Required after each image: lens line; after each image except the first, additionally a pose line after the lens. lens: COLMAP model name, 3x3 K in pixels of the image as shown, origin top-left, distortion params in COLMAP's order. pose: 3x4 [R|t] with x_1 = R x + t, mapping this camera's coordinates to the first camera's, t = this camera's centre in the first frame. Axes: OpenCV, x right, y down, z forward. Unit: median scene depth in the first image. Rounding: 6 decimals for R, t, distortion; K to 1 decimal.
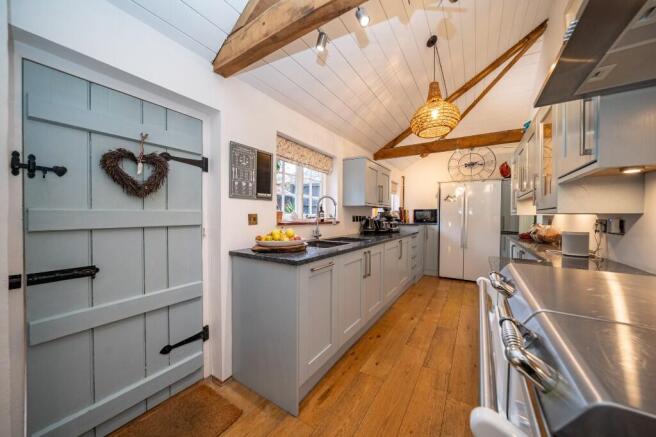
lens RADIAL K [[229.9, 0, 324.1], [0, 229.9, 218.4], [0, 0, 1]] dist [-0.011305, 0.000050]
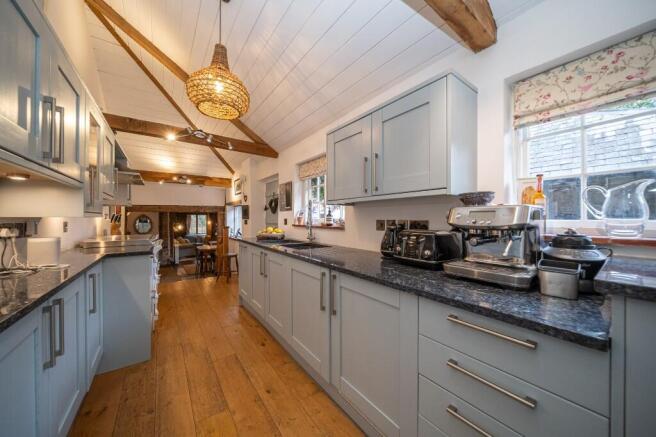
lens RADIAL K [[239.8, 0, 322.2], [0, 239.8, 217.6], [0, 0, 1]] dist [-0.000868, -0.000008]
pose [[-0.388164, -0.012077, -0.921511, 0.940956], [-0.012433, 0.999892, -0.007867, -0.013123], [0.921506, 0.008404, -0.388273, 1.410853]]
